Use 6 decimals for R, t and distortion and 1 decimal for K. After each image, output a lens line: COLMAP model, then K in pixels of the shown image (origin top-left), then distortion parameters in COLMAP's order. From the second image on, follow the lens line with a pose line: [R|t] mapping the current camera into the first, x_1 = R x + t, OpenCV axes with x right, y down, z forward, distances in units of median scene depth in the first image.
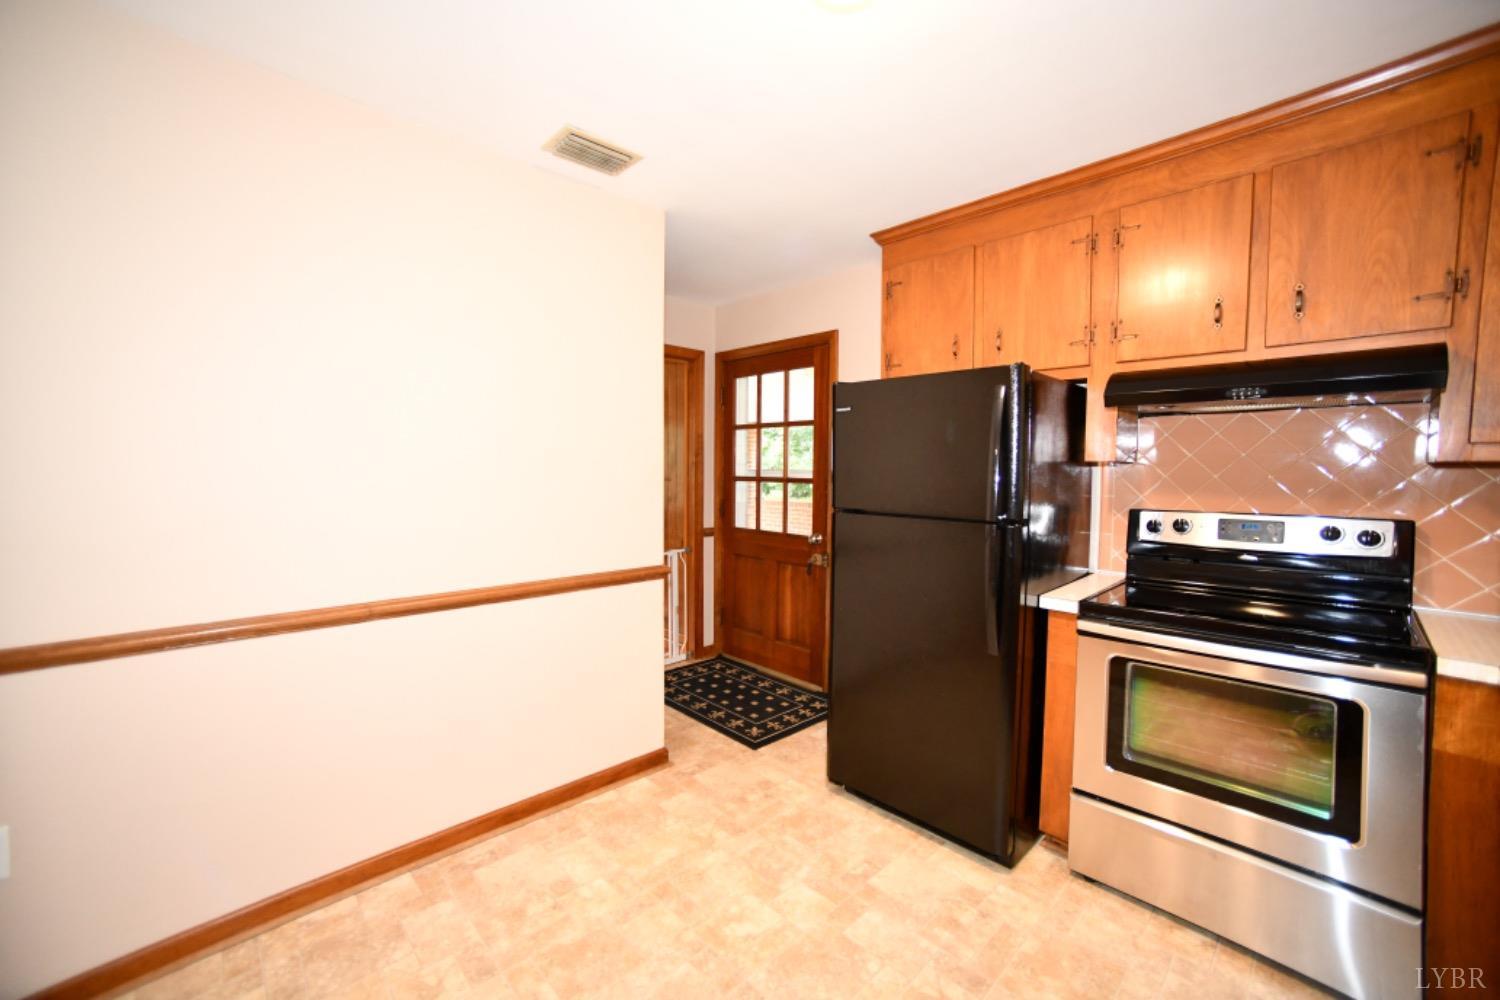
lens RADIAL K [[597.0, 0, 753.7], [0, 597.0, 493.5], [0, 0, 1]] dist [-0.072354, 0.034128]
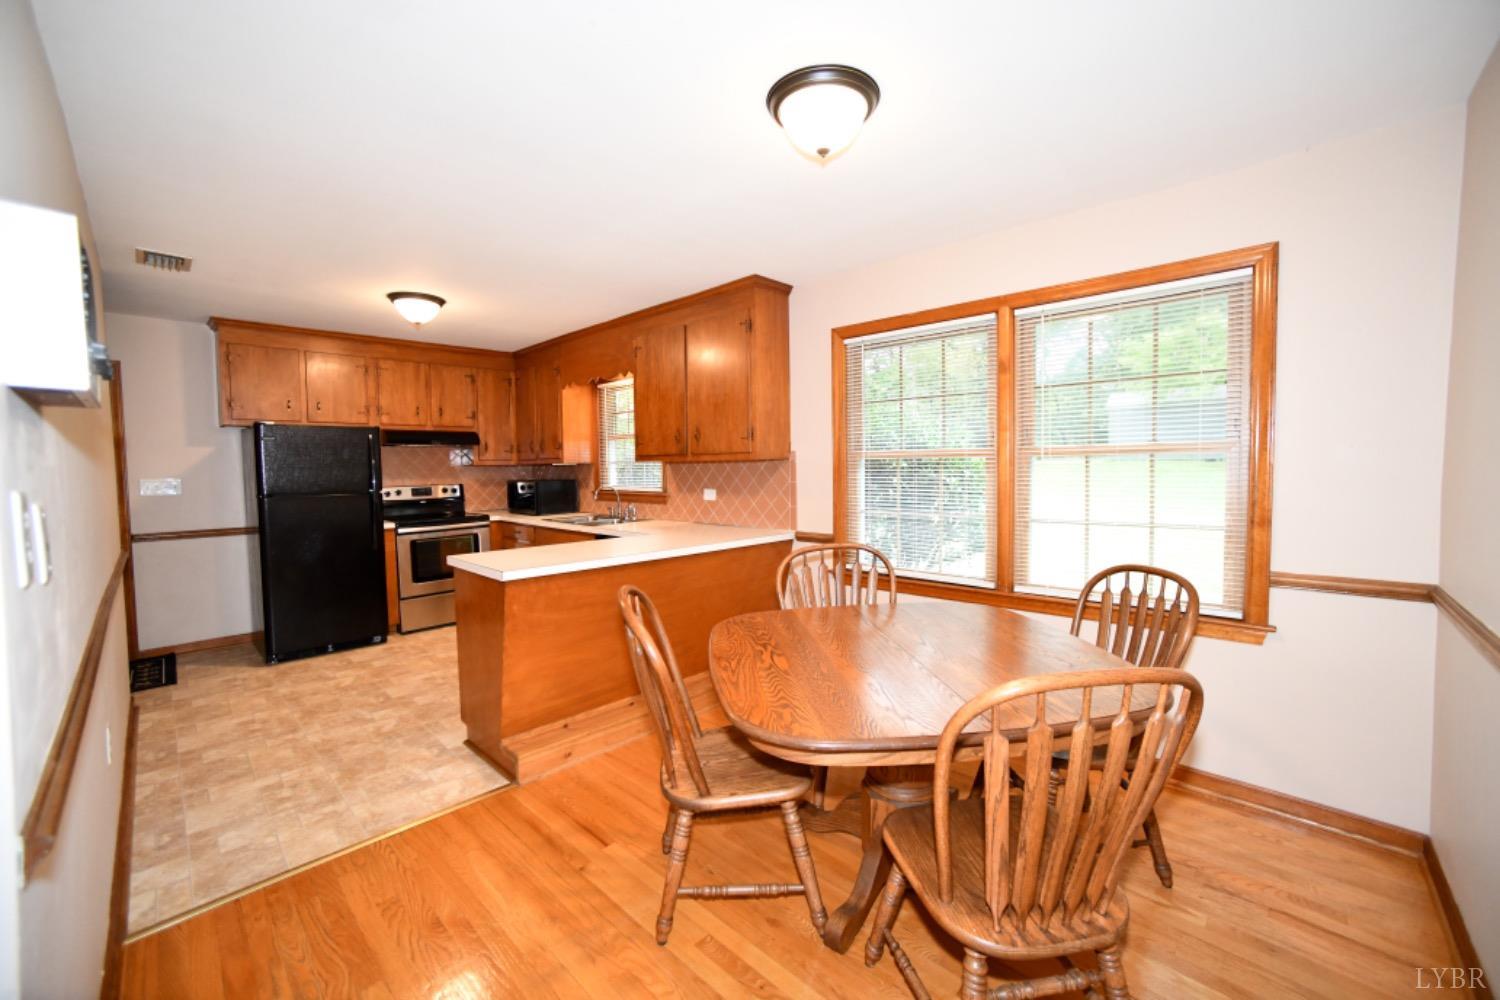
lens RADIAL K [[597.0, 0, 753.7], [0, 597.0, 493.5], [0, 0, 1]] dist [-0.072354, 0.034128]
pose [[-0.045976, -0.053280, 0.997521, -1.930676], [0.055406, 0.996903, 0.055801, 0.006781], [-0.997405, 0.057834, -0.042882, -0.410111]]
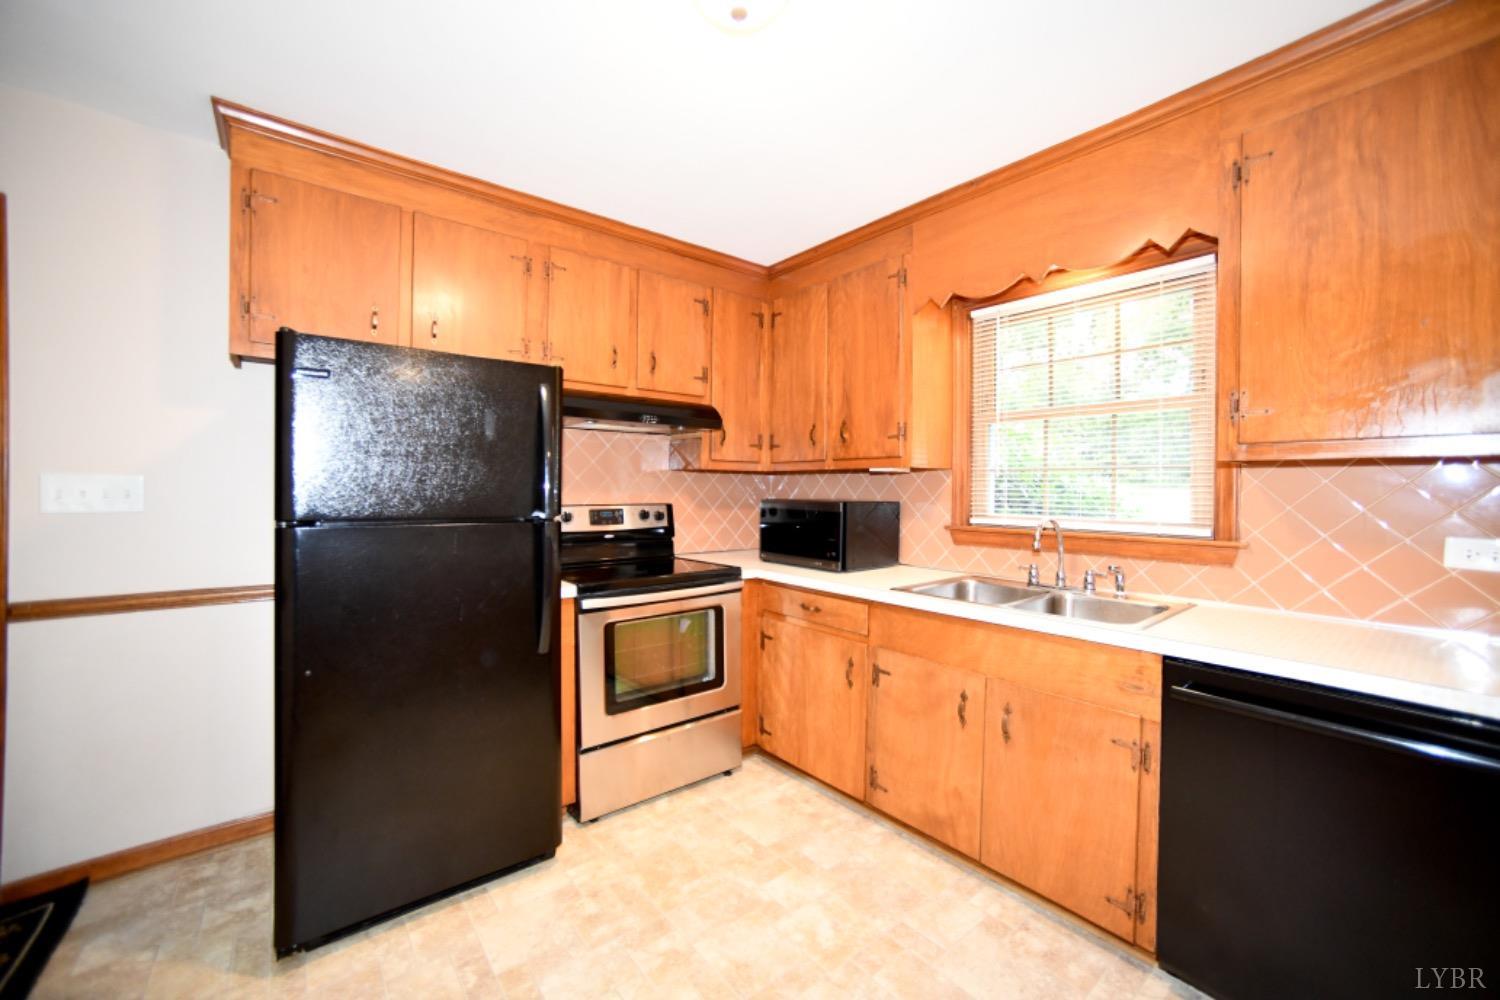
lens RADIAL K [[597.0, 0, 753.7], [0, 597.0, 493.5], [0, 0, 1]] dist [-0.072354, 0.034128]
pose [[0.083092, -0.013221, 0.996454, -0.546371], [0.033581, 0.999381, 0.010459, 0.005469], [-0.995976, 0.032593, 0.083485, 0.541644]]
